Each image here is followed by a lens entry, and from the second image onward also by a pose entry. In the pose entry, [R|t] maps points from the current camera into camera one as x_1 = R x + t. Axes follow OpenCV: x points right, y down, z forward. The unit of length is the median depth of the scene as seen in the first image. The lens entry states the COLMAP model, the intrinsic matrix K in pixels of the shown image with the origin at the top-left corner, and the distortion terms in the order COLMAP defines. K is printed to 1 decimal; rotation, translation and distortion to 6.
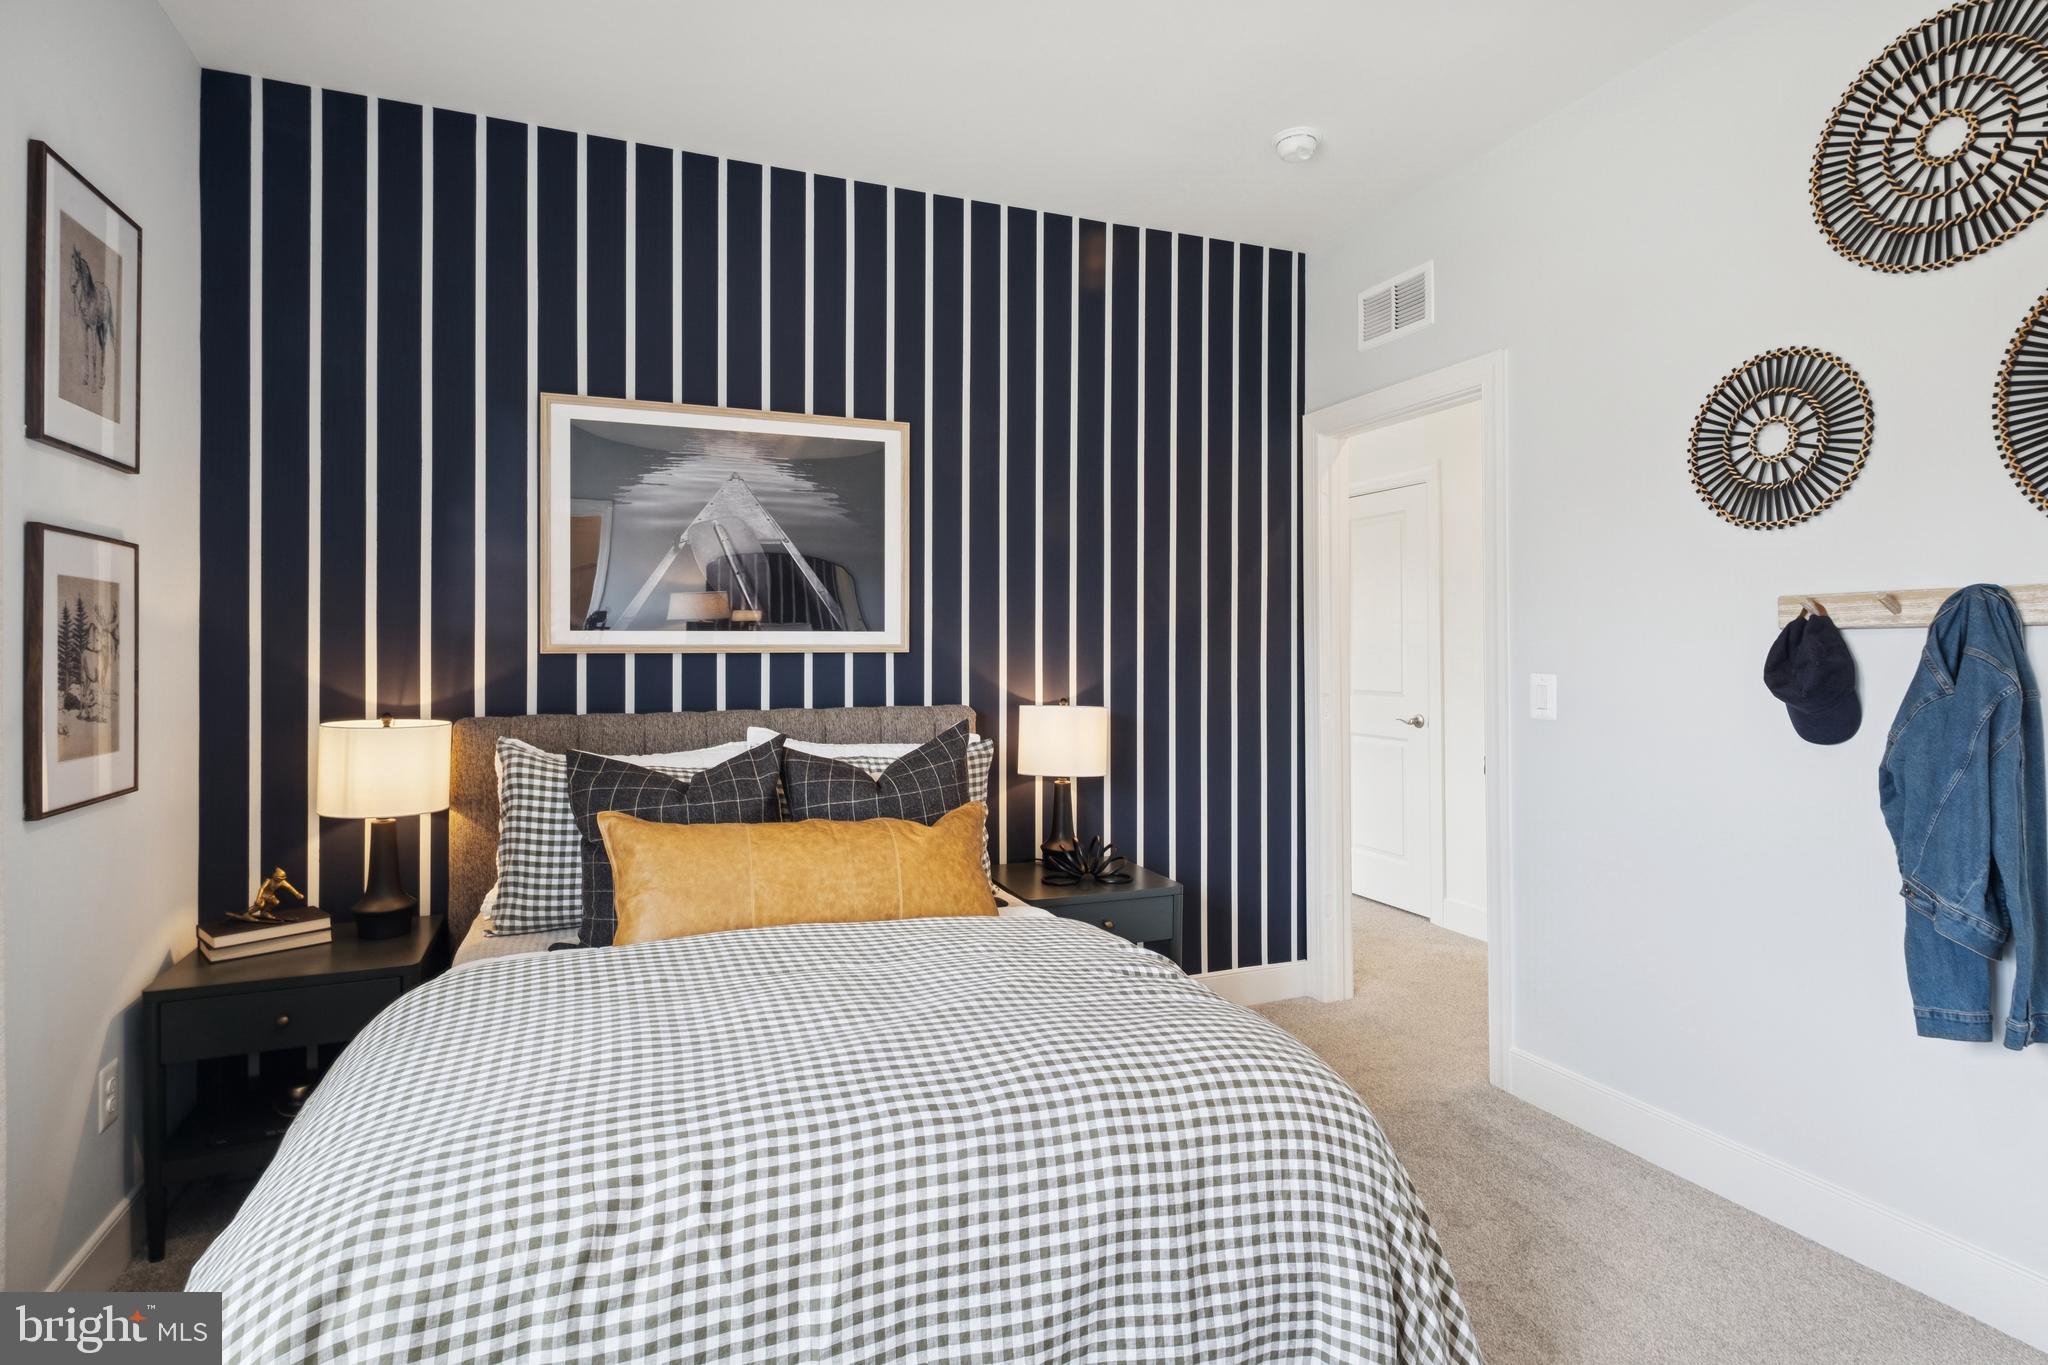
lens RADIAL K [[1037.0, 0, 1032.0], [0, 1037.0, 647.3], [0, 0, 1]] dist [0.000155, 0.000636]
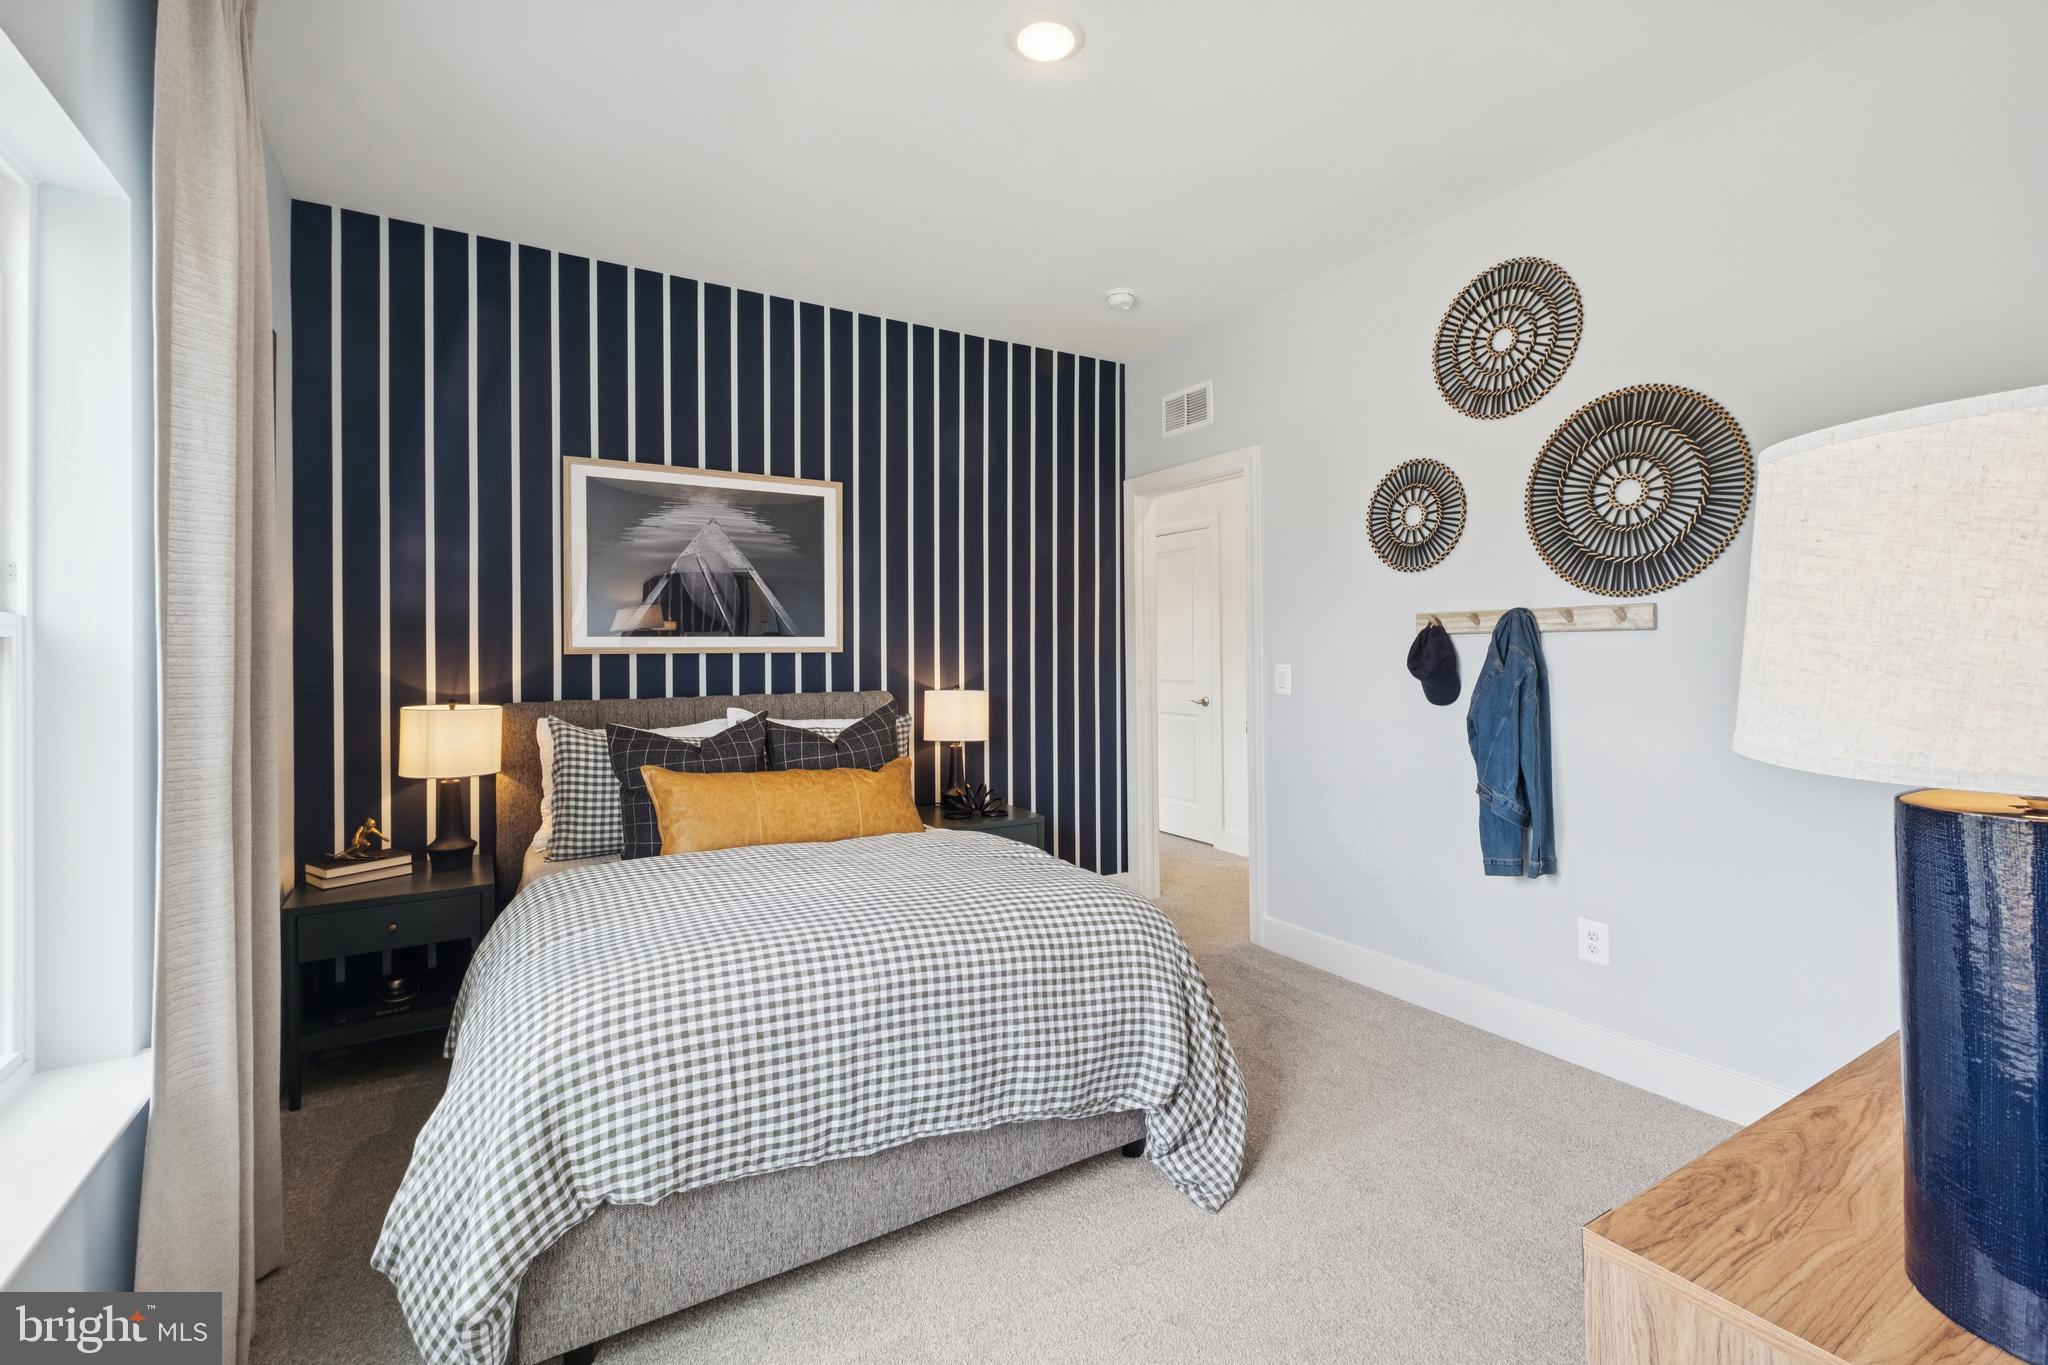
lens RADIAL K [[898.8, 0, 1022.8], [0, 898.8, 653.8], [0, 0, 1]] dist [-0.000723, -0.009652]
pose [[0.988242, -0.004759, 0.152822, -0.080064], [0.004206, 0.999983, 0.003944, 0.003887], [-0.152839, -0.003255, 0.988246, -0.237016]]
